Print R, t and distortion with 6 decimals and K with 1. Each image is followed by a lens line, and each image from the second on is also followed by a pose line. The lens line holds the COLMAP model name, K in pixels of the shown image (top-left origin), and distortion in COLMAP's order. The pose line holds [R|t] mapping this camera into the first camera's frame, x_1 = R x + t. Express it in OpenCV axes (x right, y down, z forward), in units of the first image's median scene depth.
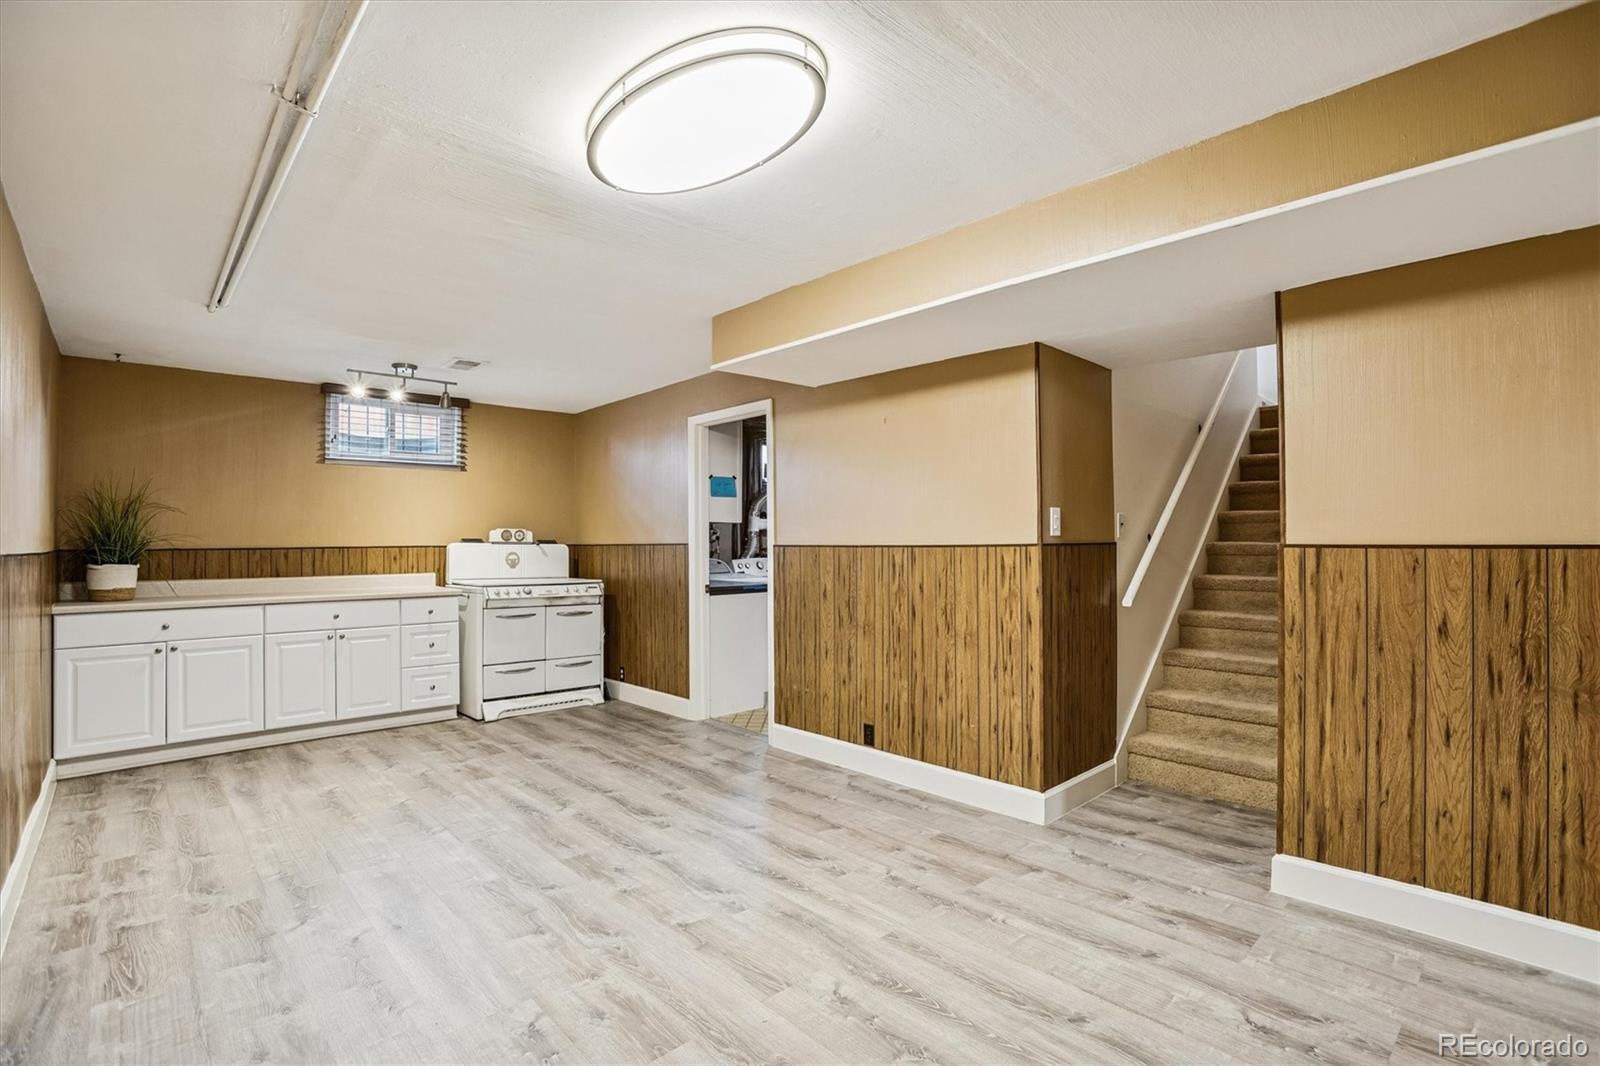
lens RADIAL K [[745.9, 0, 813.9], [0, 745.9, 530.5], [0, 0, 1]] dist [-0.047974, 0.004567]
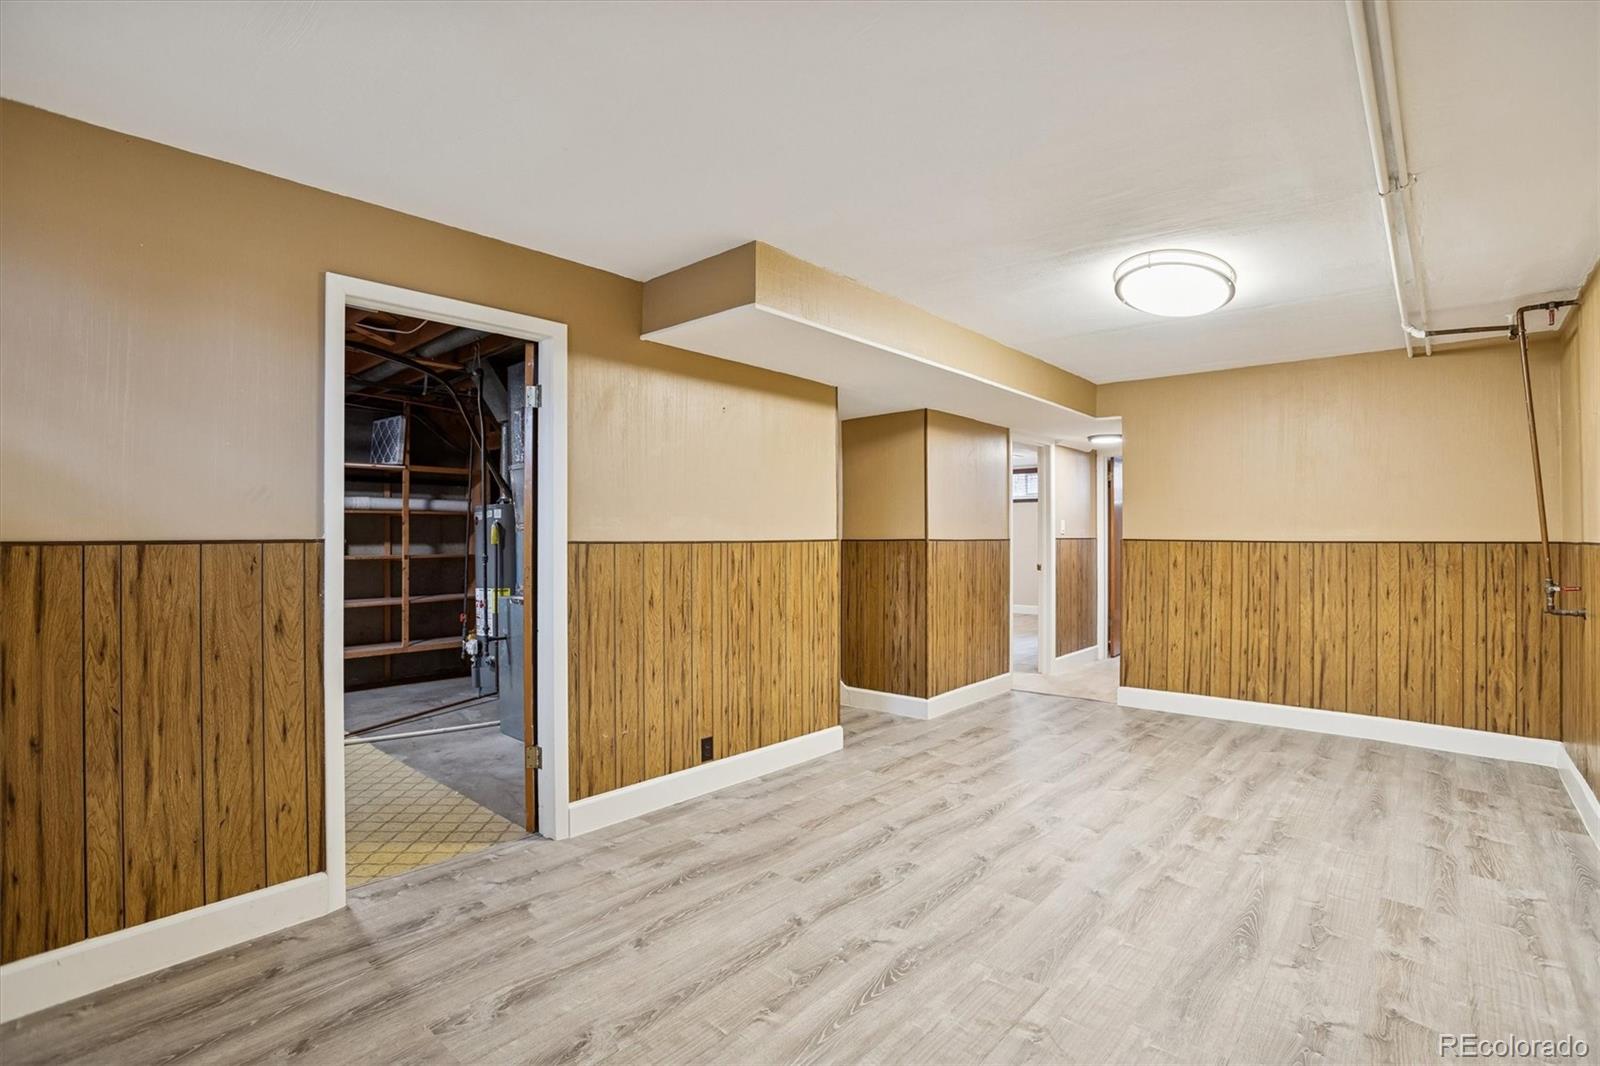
lens RADIAL K [[745.9, 0, 807.3], [0, 745.9, 534.7], [0, 0, 1]] dist [-0.047974, 0.004567]
pose [[-0.090597, 0.014724, 0.995779, -0.896820], [-0.012947, 0.999789, -0.015961, 0.027196], [-0.995803, -0.014338, -0.090387, 1.025432]]
